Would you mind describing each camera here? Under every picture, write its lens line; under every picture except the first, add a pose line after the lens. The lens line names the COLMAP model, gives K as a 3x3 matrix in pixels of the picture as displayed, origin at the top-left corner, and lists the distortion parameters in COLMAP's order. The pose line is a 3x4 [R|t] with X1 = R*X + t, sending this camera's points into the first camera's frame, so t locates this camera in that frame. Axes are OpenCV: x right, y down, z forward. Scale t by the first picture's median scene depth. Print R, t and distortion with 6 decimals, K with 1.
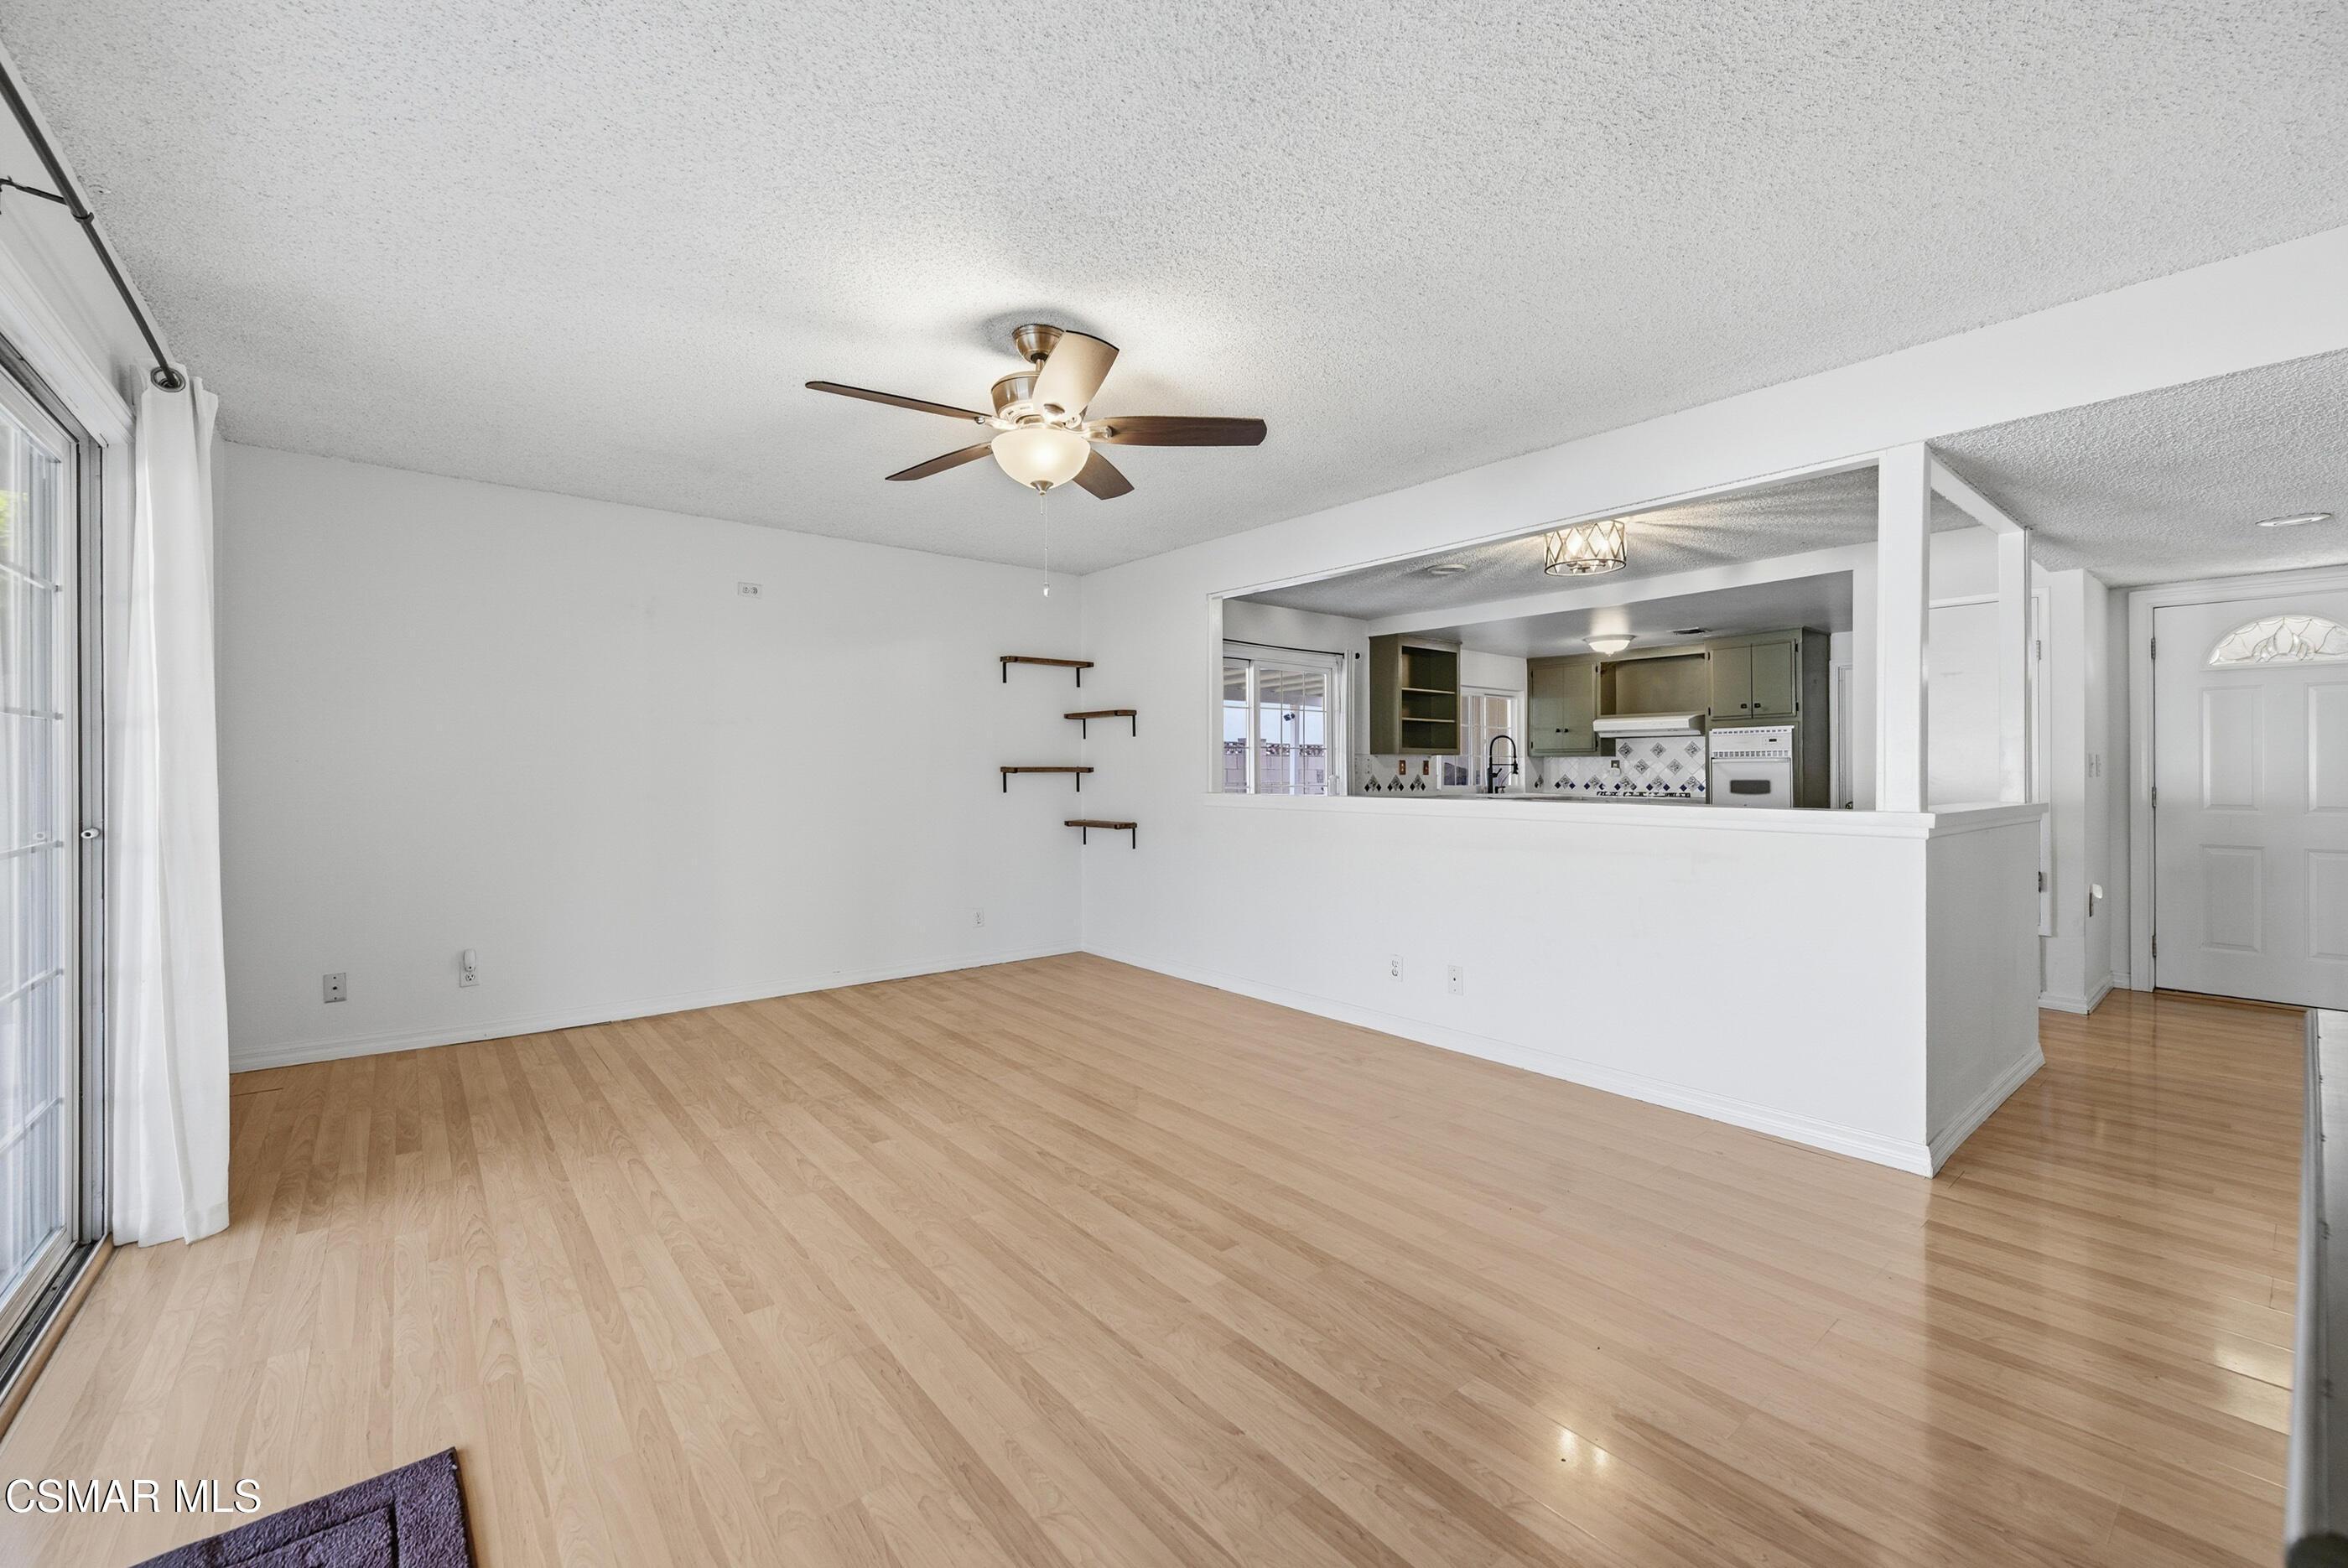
lens RADIAL K [[931.7, 0, 1160.2], [0, 931.7, 769.8], [0, 0, 1]] dist [0.000165, -0.002237]
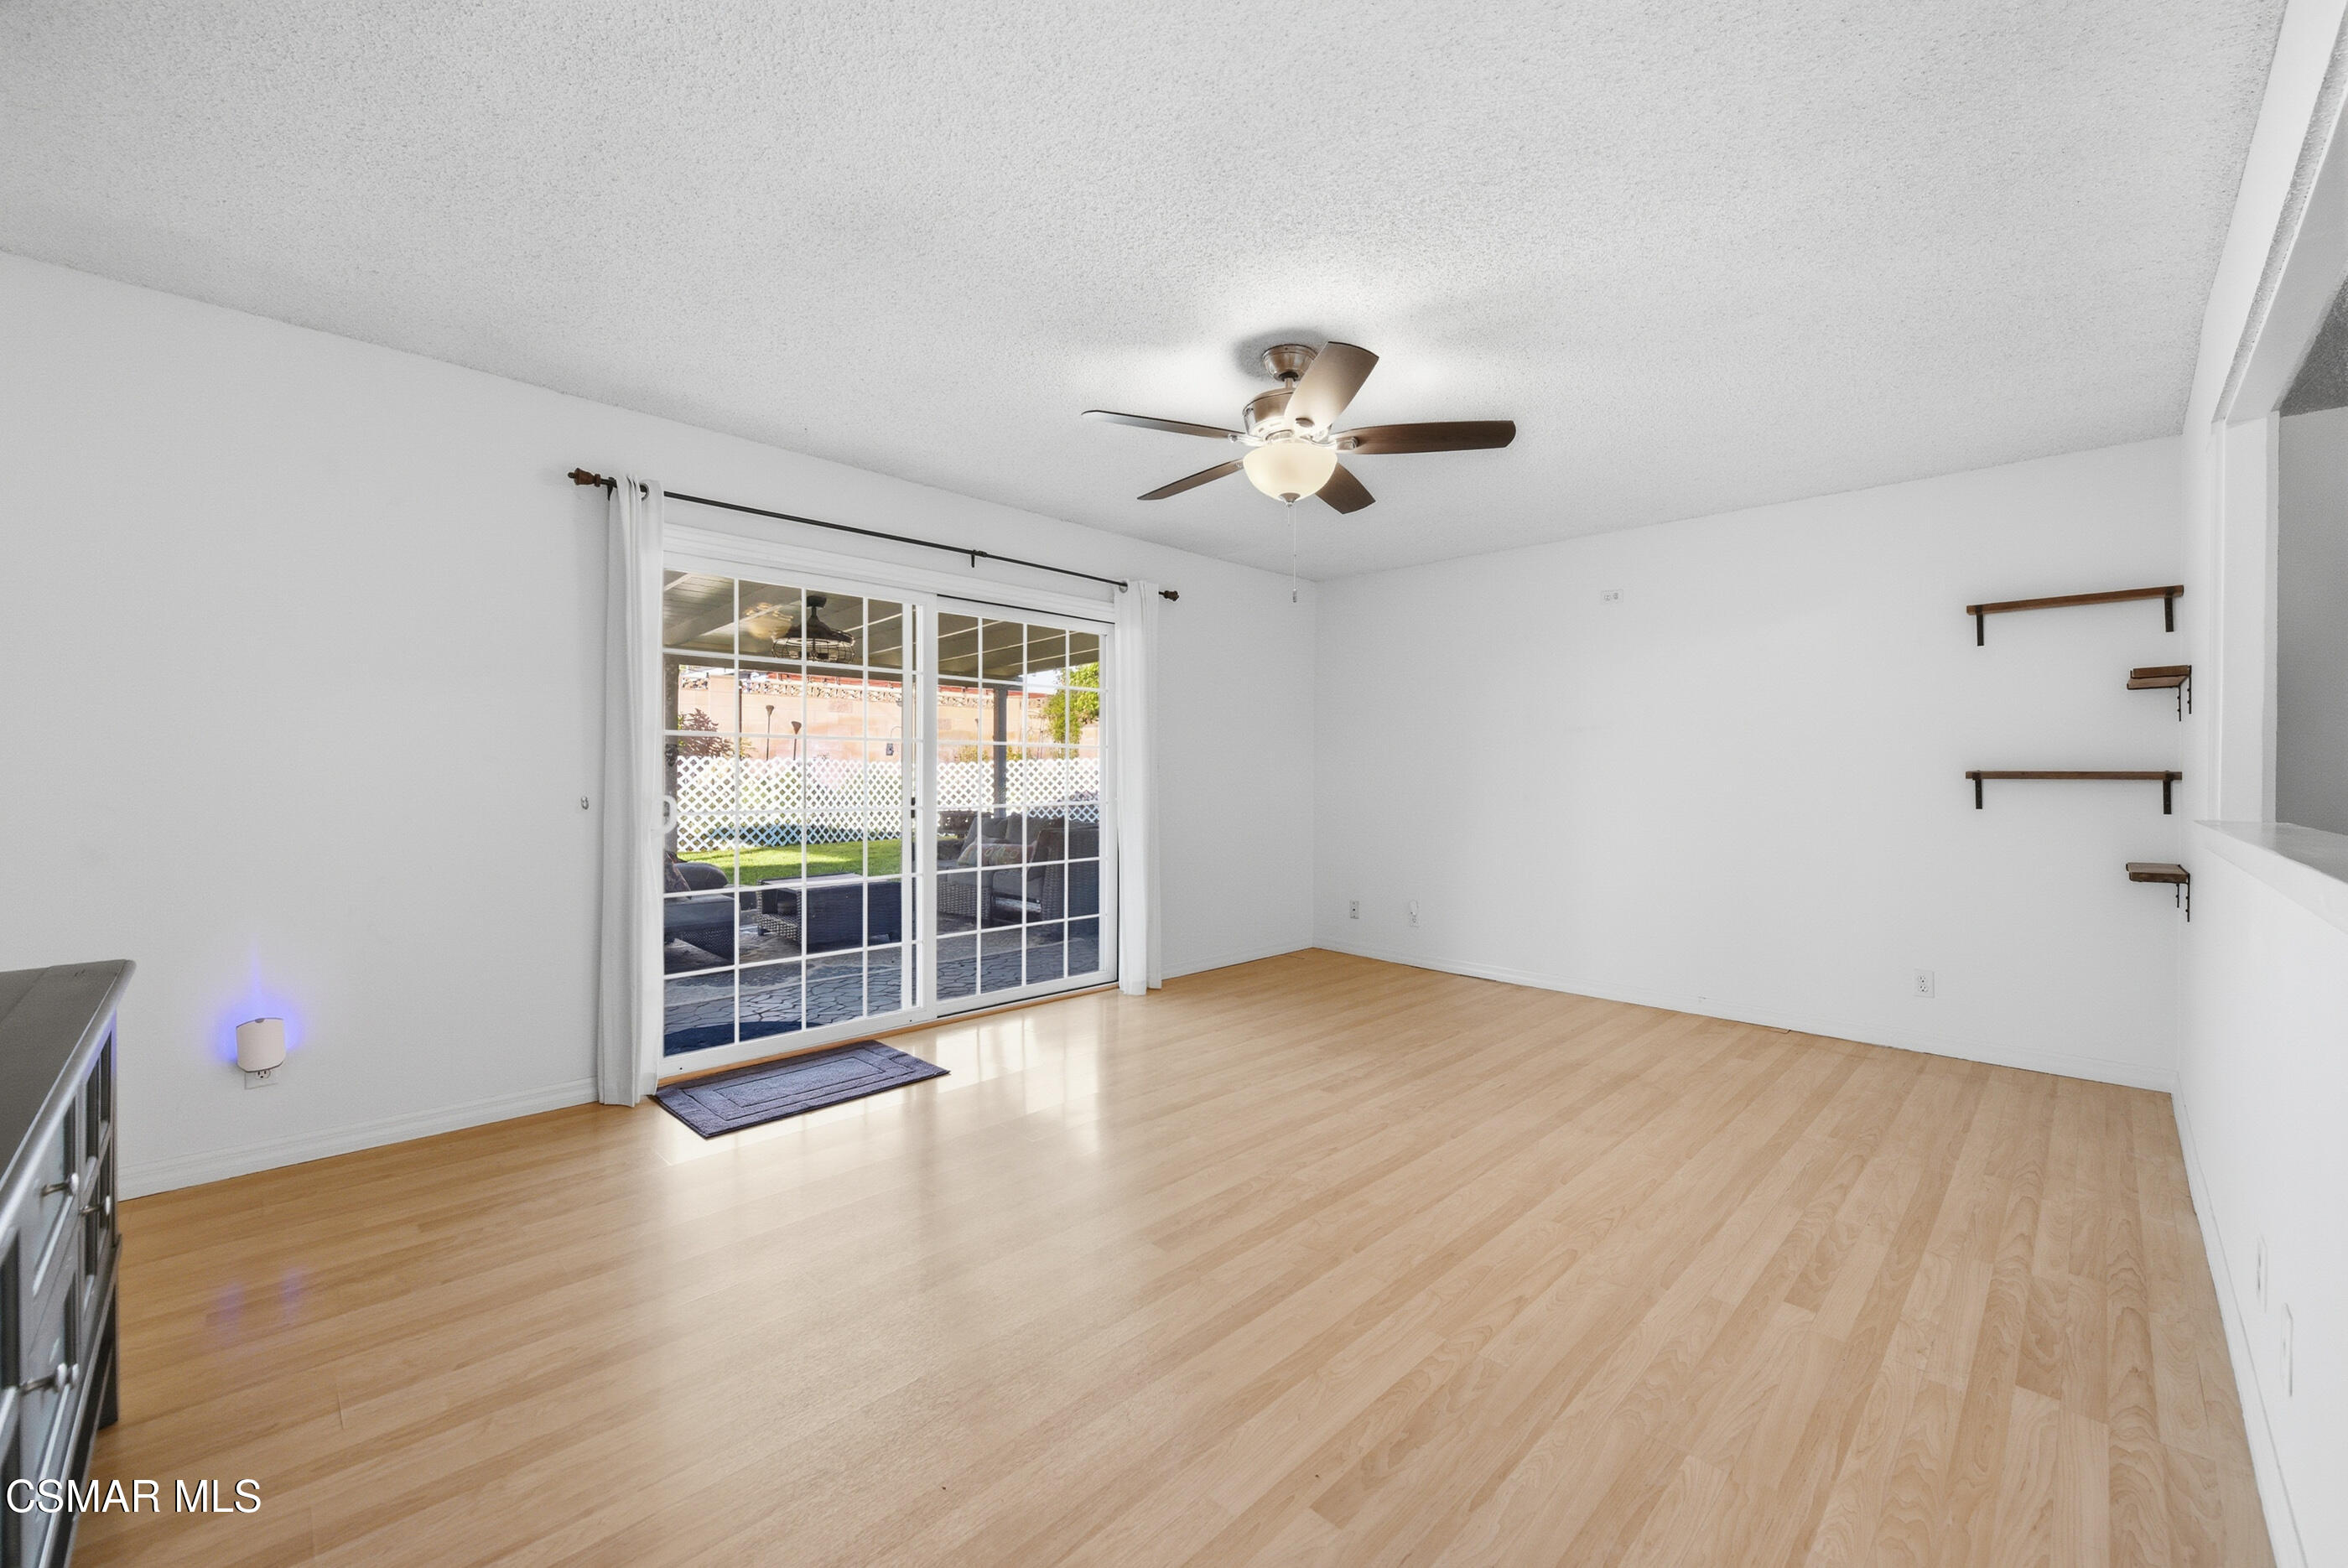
lens RADIAL K [[931.7, 0, 1225.6], [0, 931.7, 770.5], [0, 0, 1]] dist [0.000165, -0.002237]
pose [[0.144594, -0.004770, -0.989480, 0.401213], [-0.006541, 0.999962, -0.005776, 0.004795], [0.989469, 0.007307, 0.144558, 0.348026]]
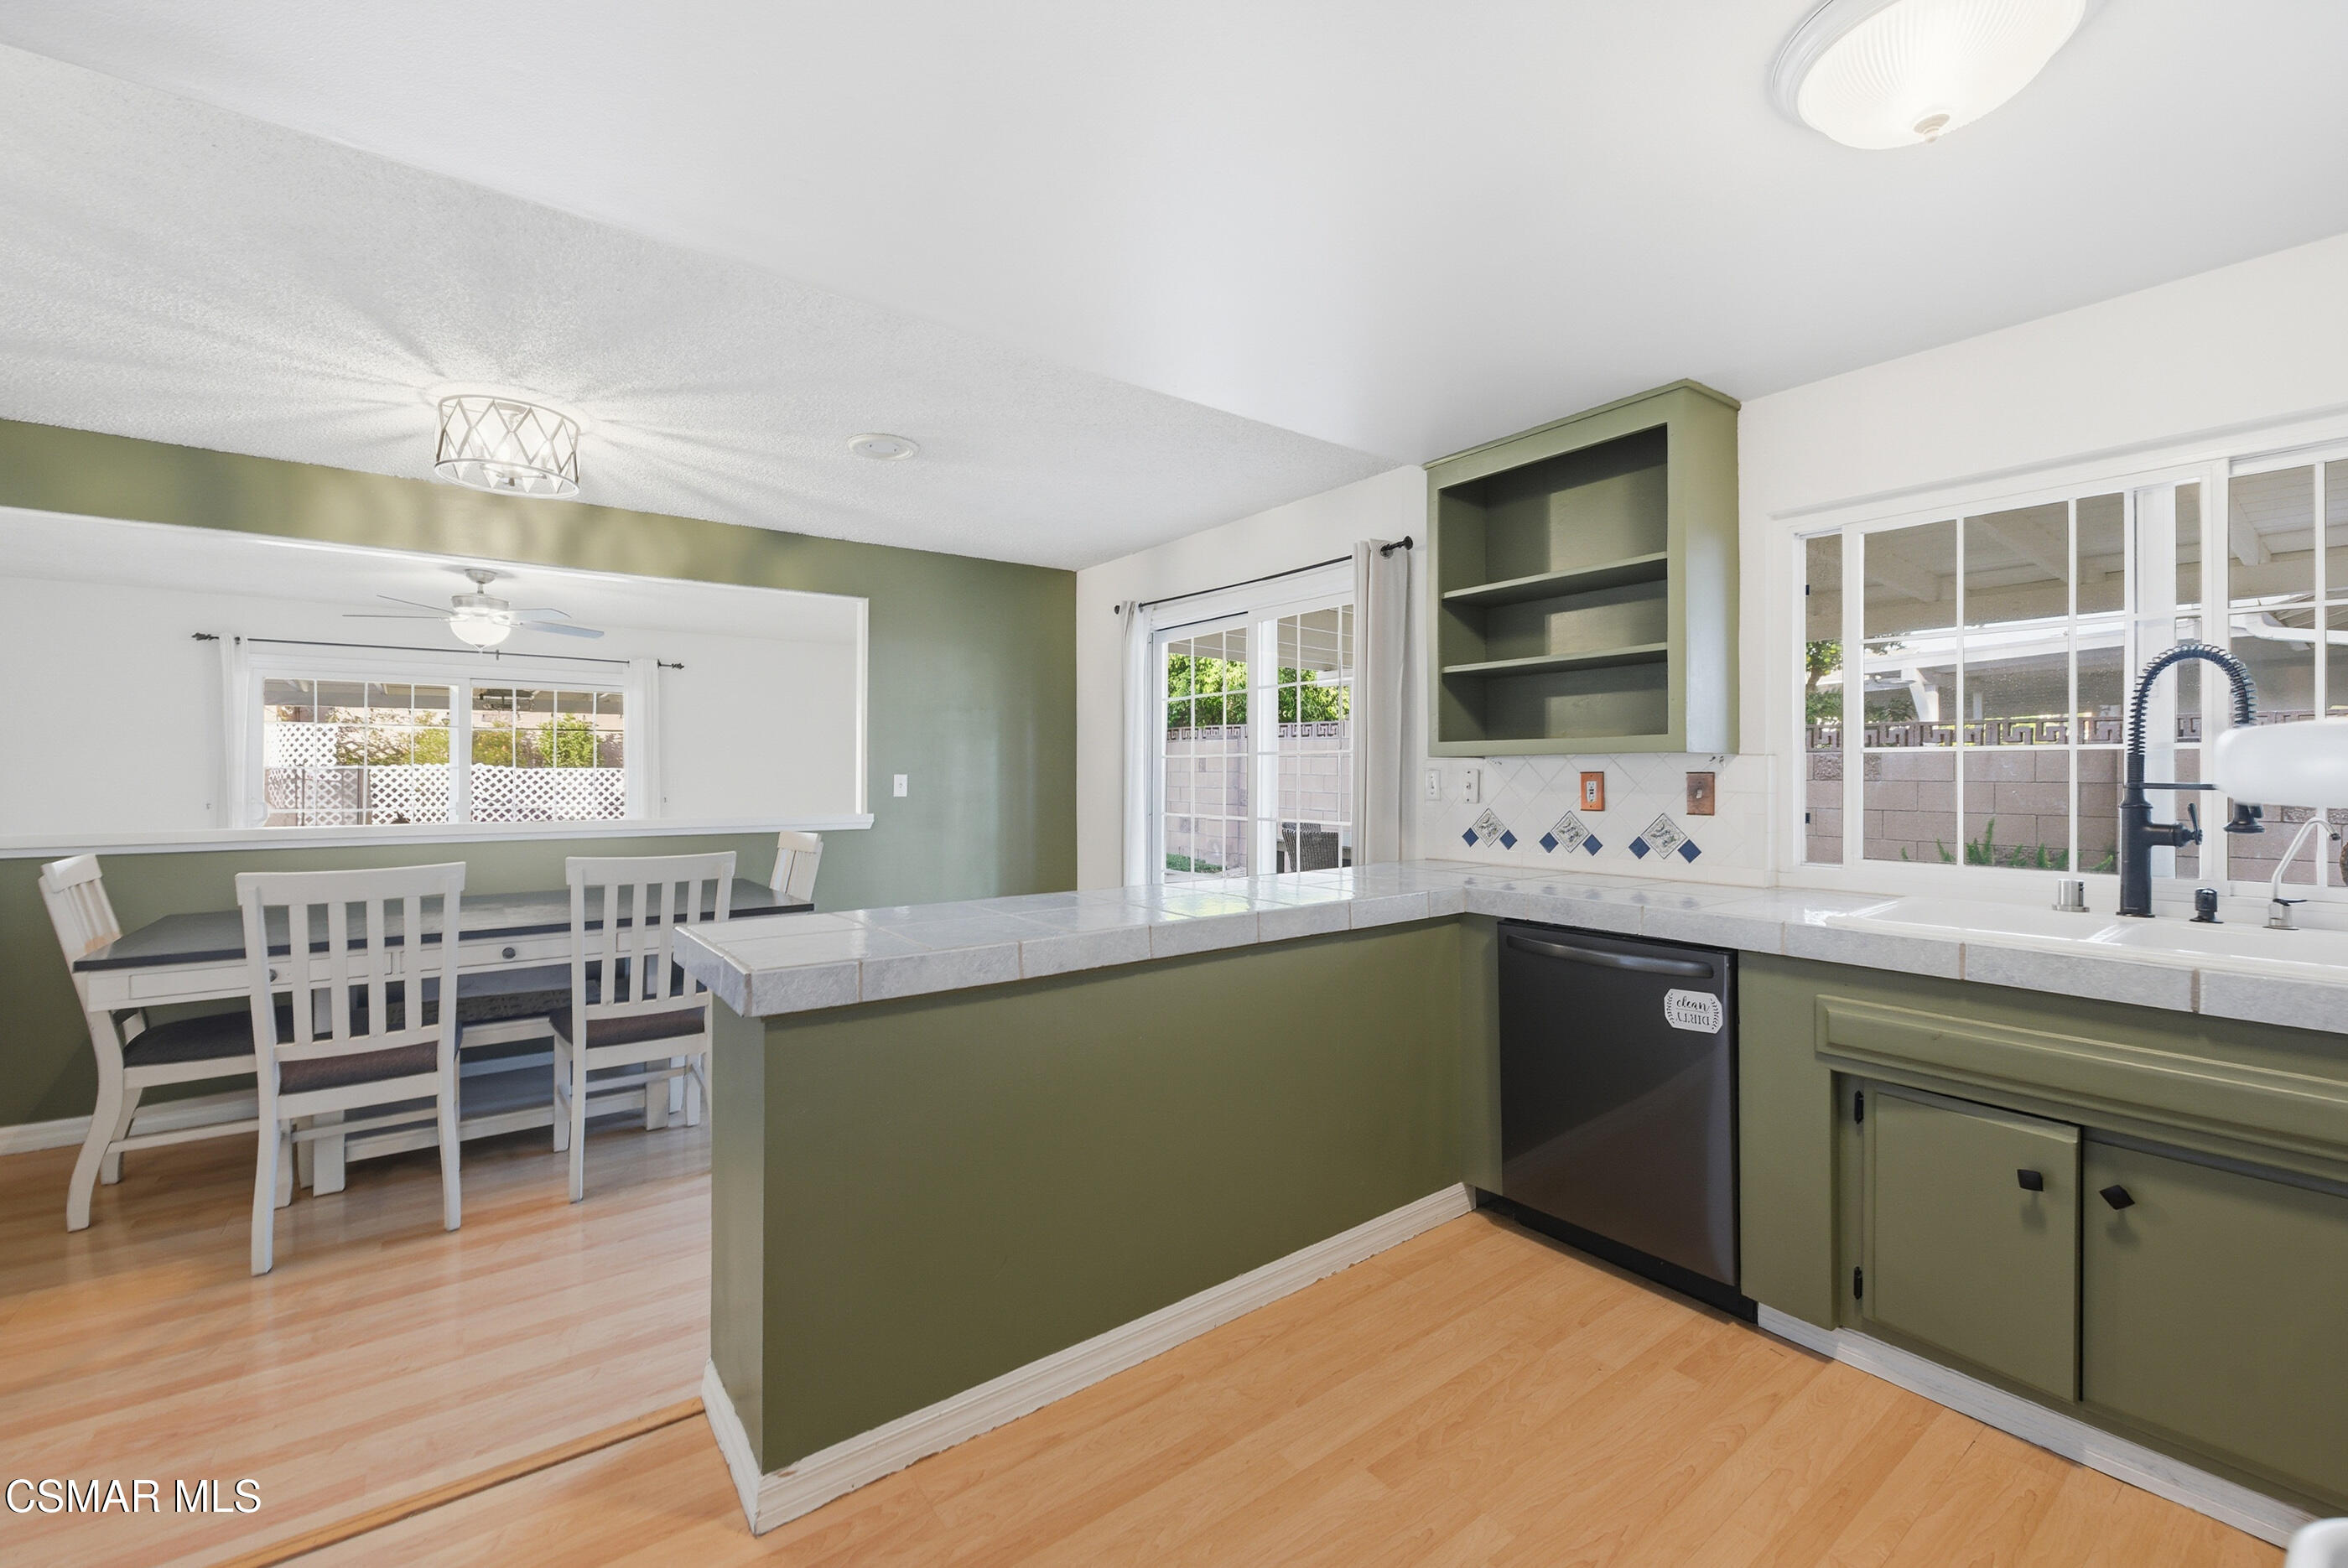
lens RADIAL K [[931.7, 0, 1184.7], [0, 931.7, 773.4], [0, 0, 1]] dist [0.000165, -0.002237]
pose [[-0.007616, -0.000379, -0.999971, 0.853125], [-0.004789, 0.999988, -0.000342, -0.011298], [0.999960, 0.004787, -0.007618, 1.153789]]
